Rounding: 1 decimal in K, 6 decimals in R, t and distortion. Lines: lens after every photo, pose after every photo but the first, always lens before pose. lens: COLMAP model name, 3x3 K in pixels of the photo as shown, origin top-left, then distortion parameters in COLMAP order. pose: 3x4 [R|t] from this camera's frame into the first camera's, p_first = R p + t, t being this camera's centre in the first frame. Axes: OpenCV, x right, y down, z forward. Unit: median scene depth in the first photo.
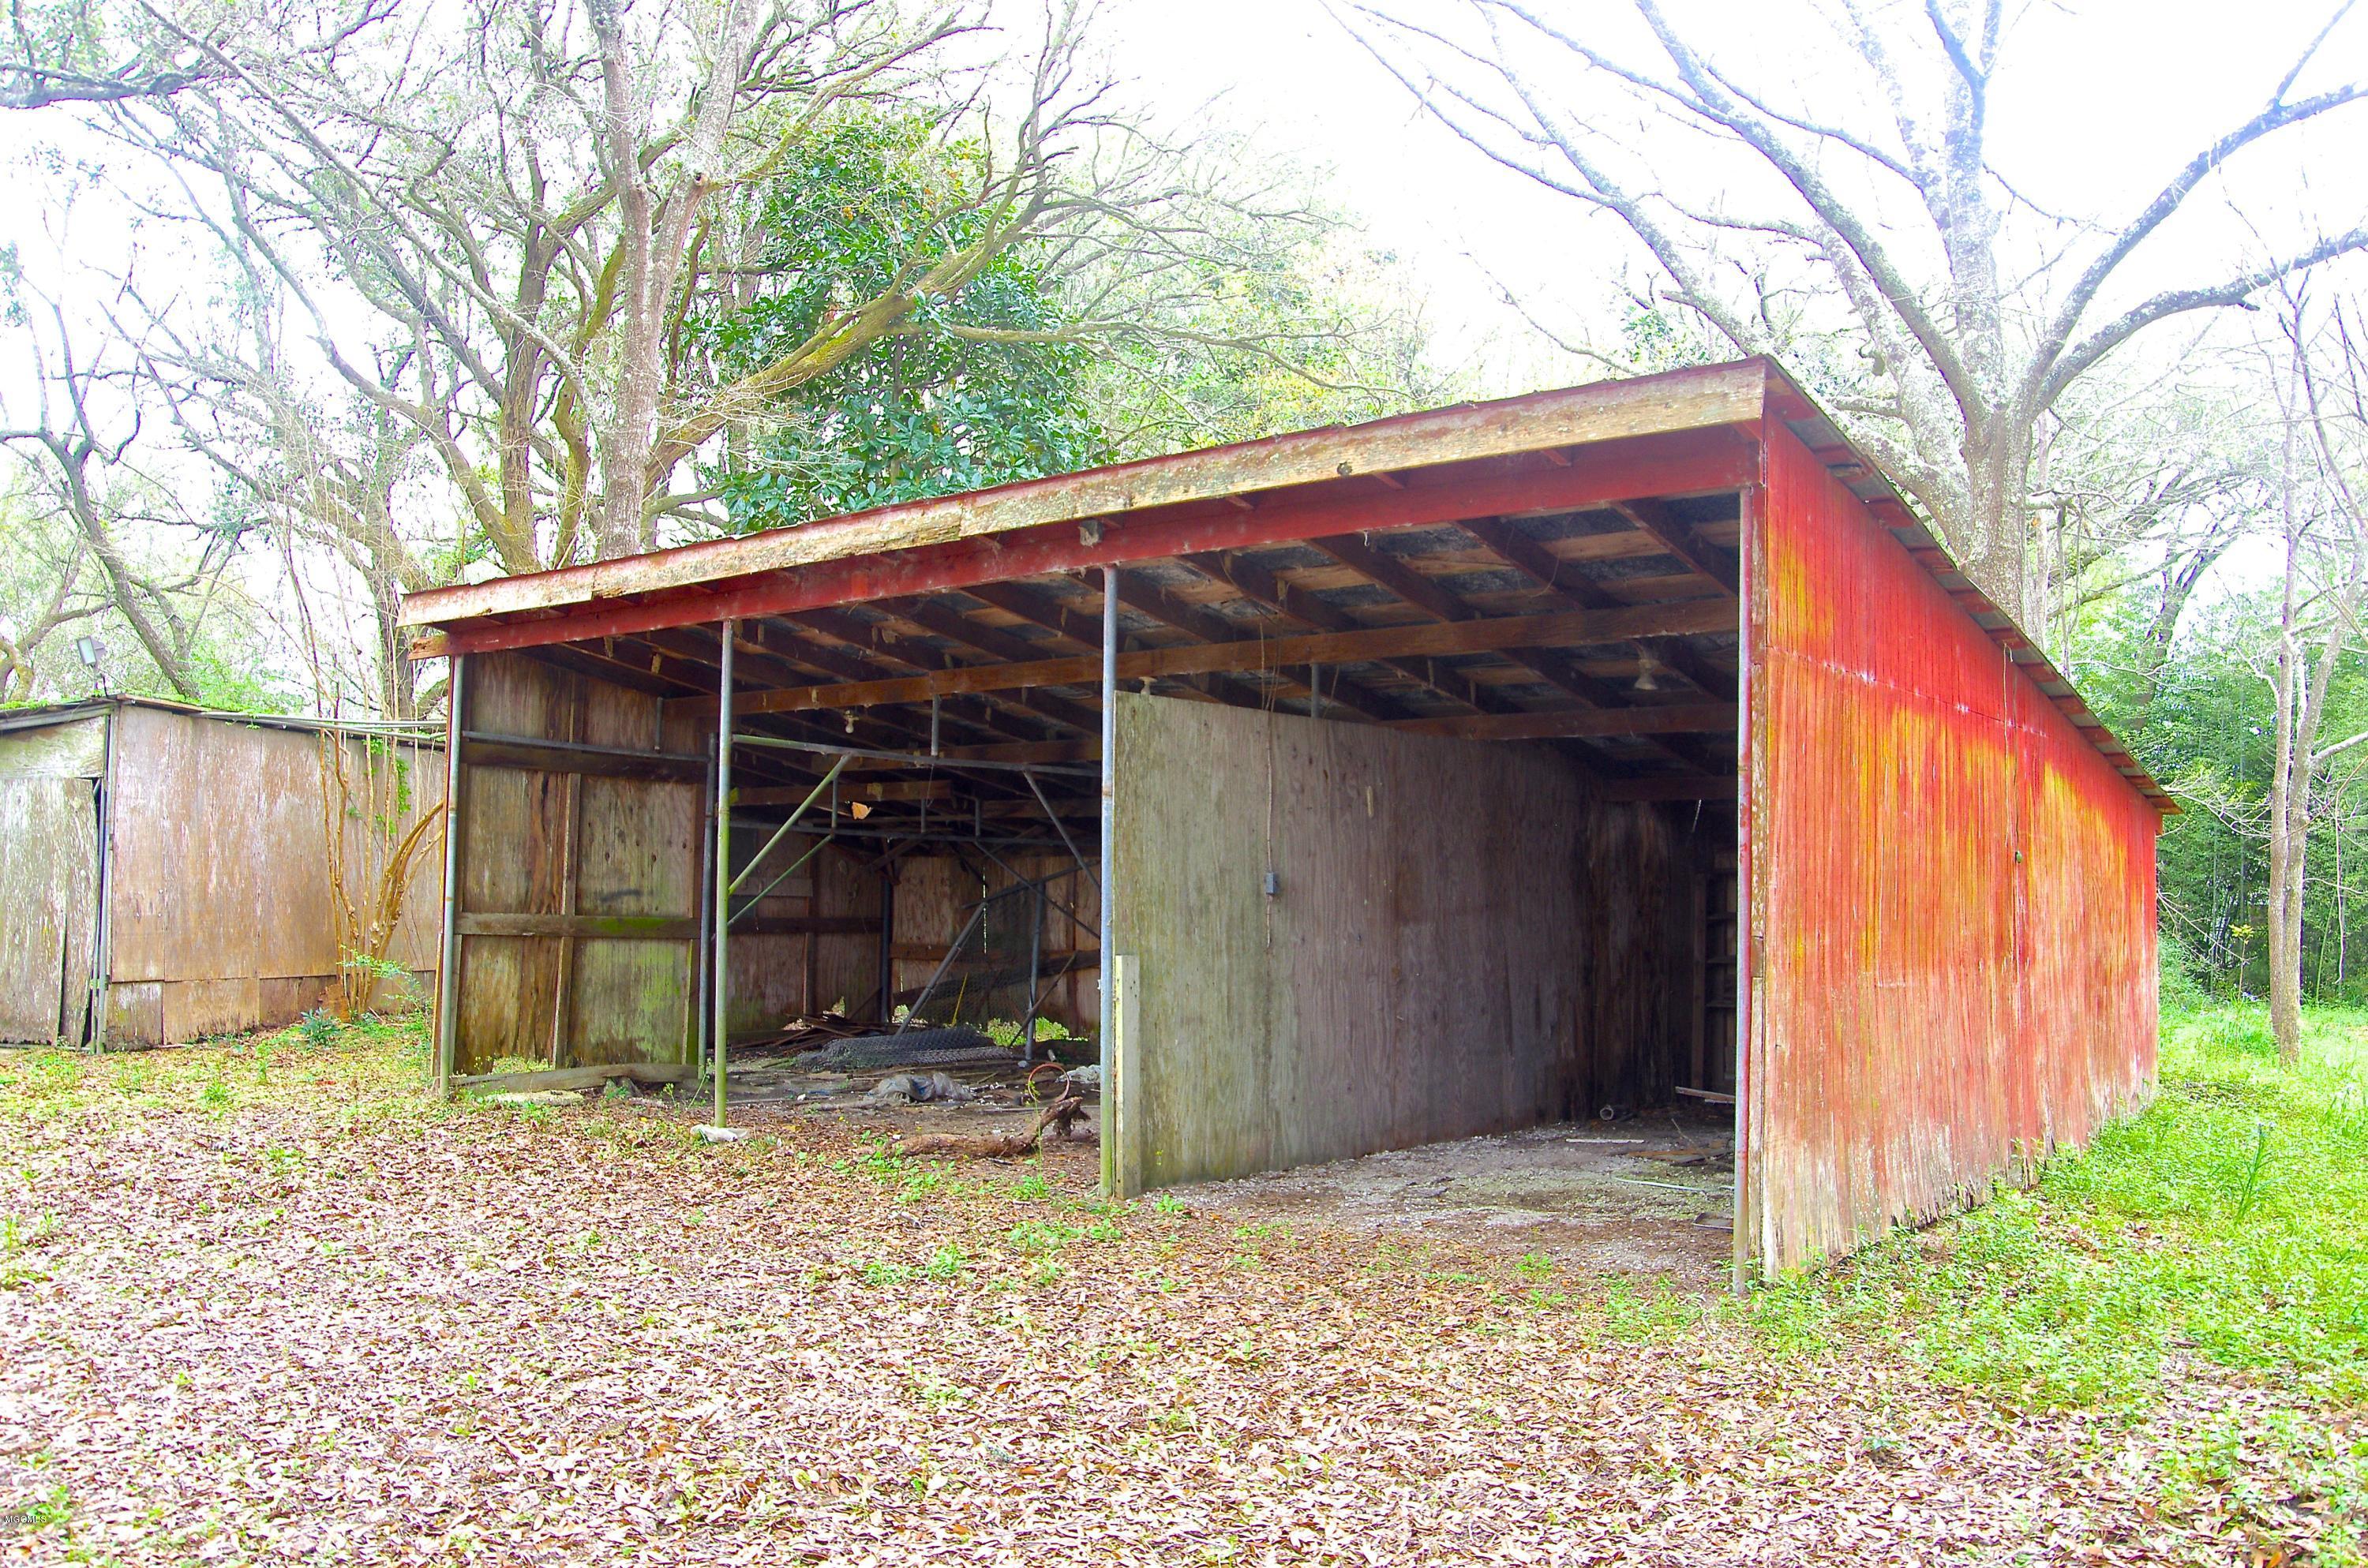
lens RADIAL K [[1913.4, 0, 1172.4], [0, 1913.4, 794.3], [0, 0, 1]] dist [-0.138537, 0.128324]
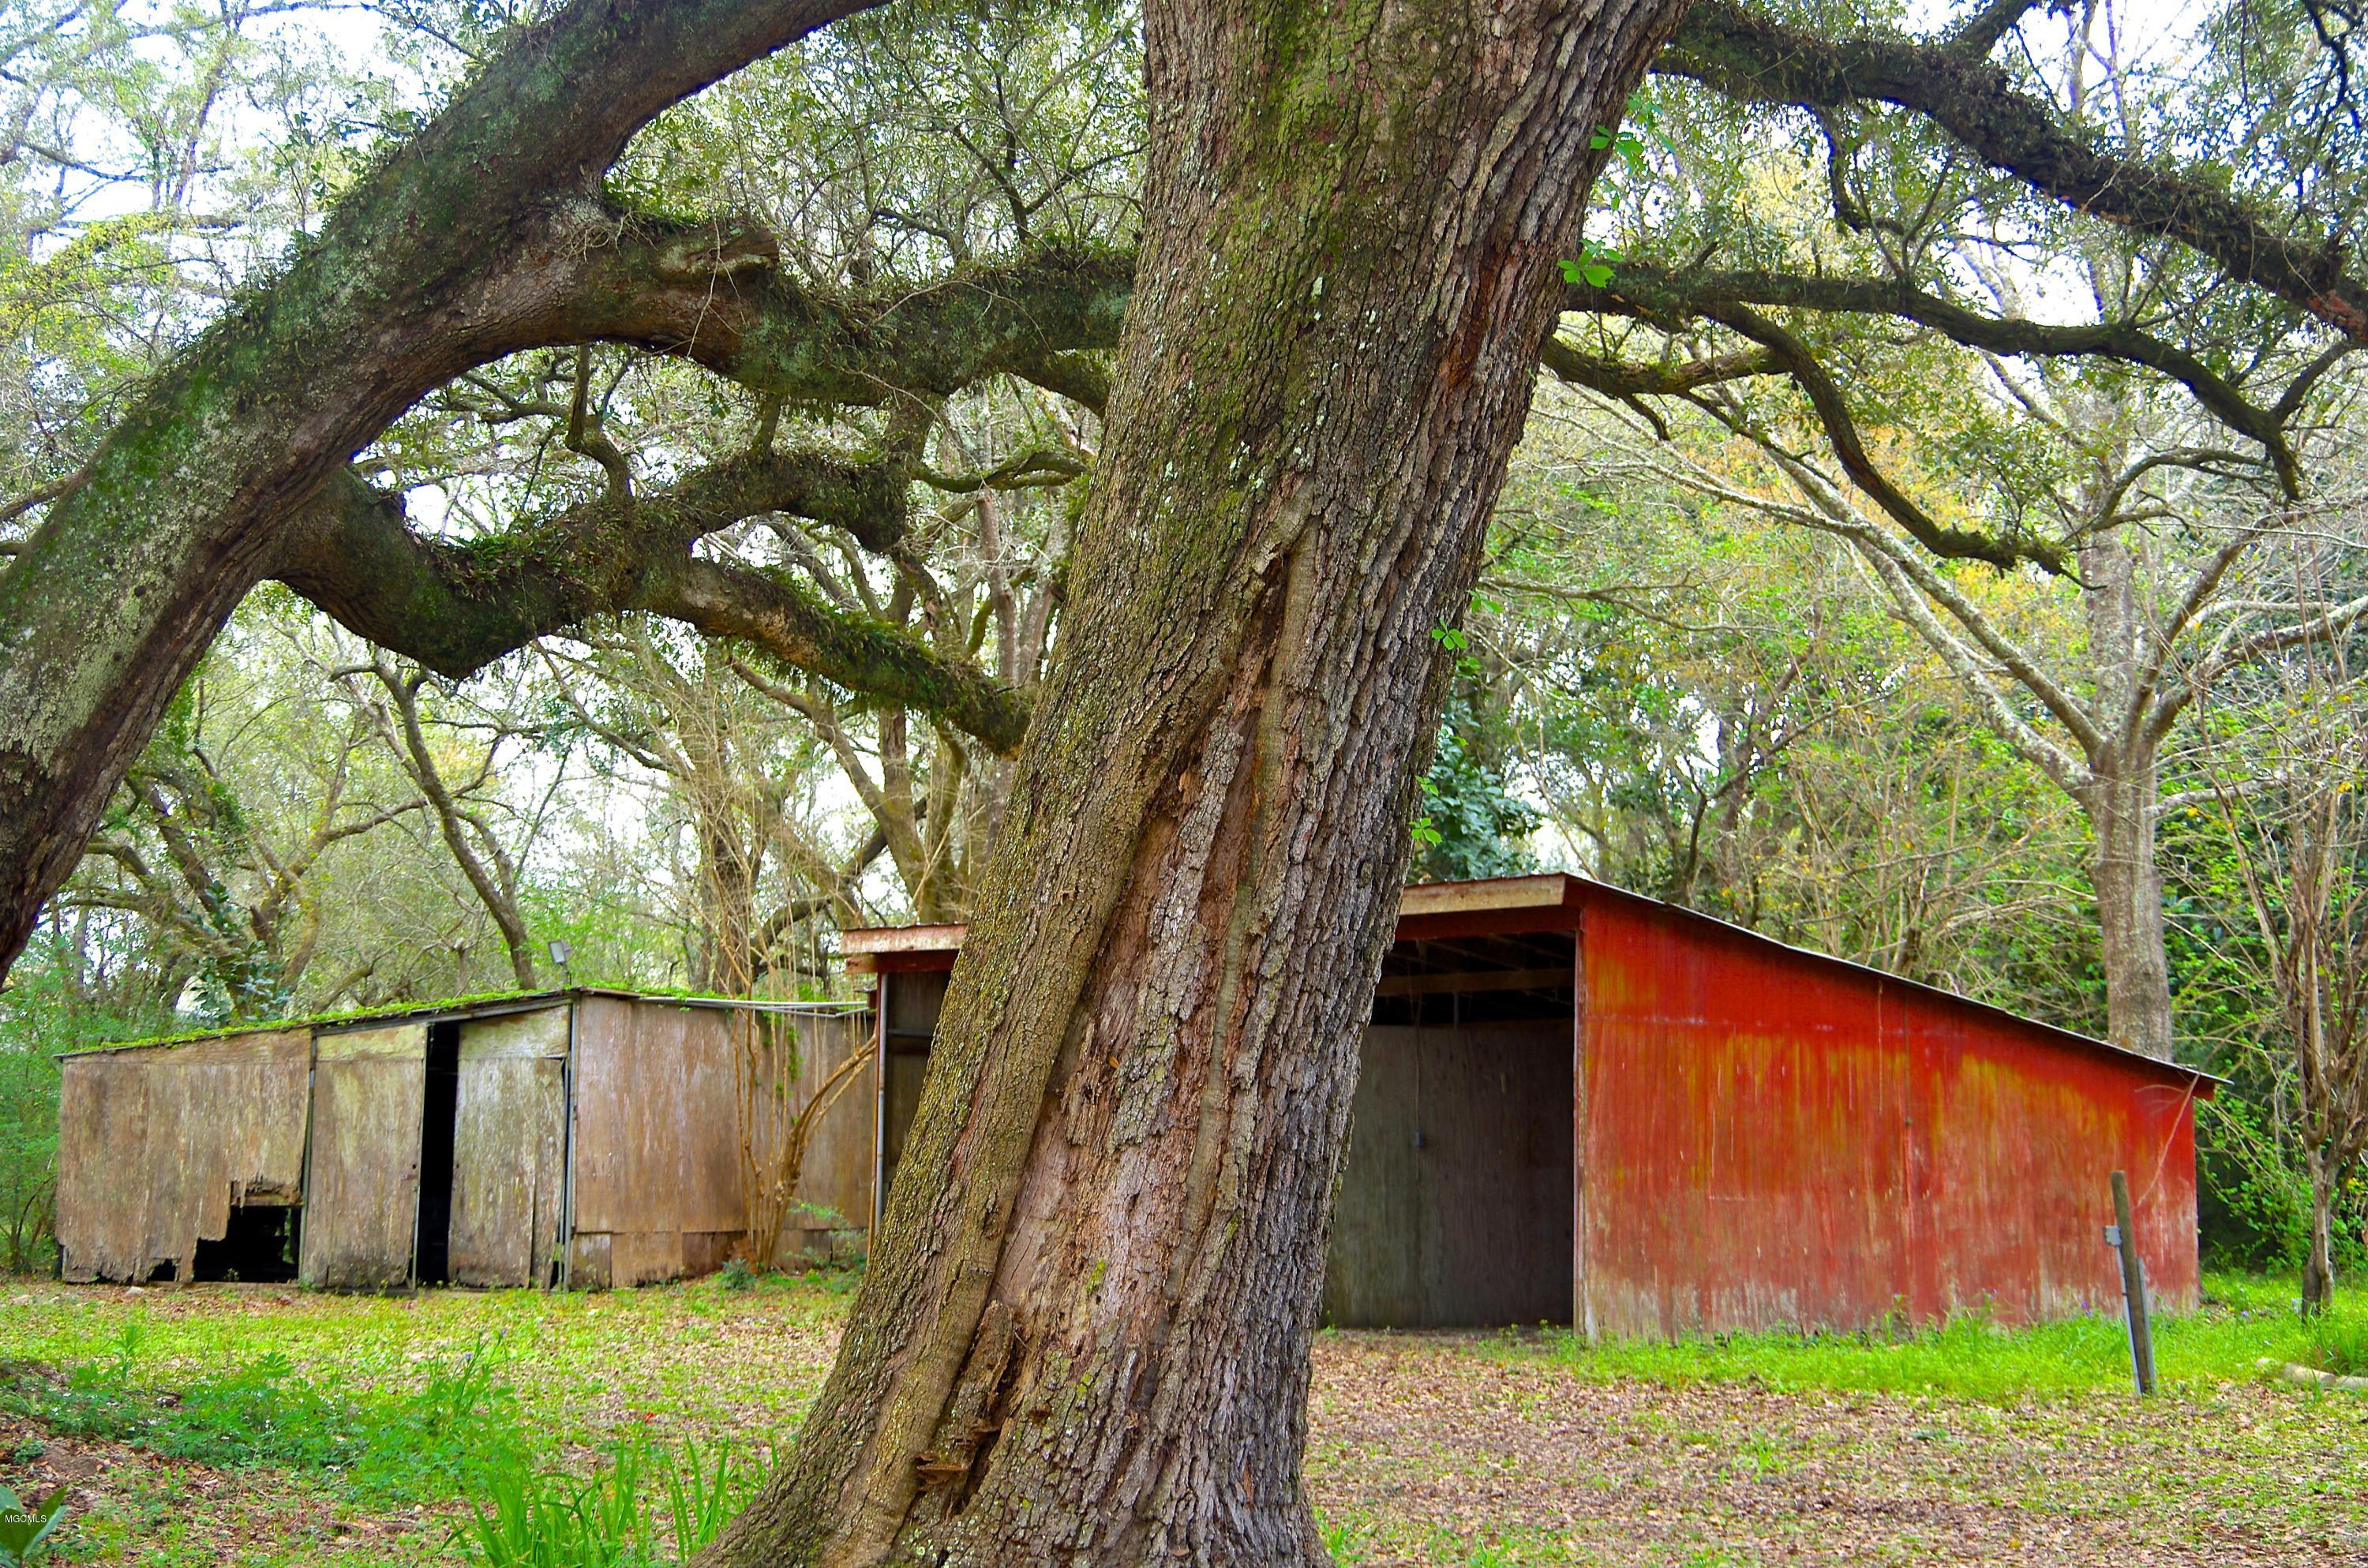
lens RADIAL K [[3681.8, 0, 1187.5], [0, 3681.8, 786.1], [0, 0, 1]] dist [0.082933, -0.005132]
pose [[0.974851, -0.027583, -0.221145, 0.329709], [0.016624, 0.998547, -0.051264, -0.054664], [0.222237, 0.046298, 0.973893, -1.203770]]
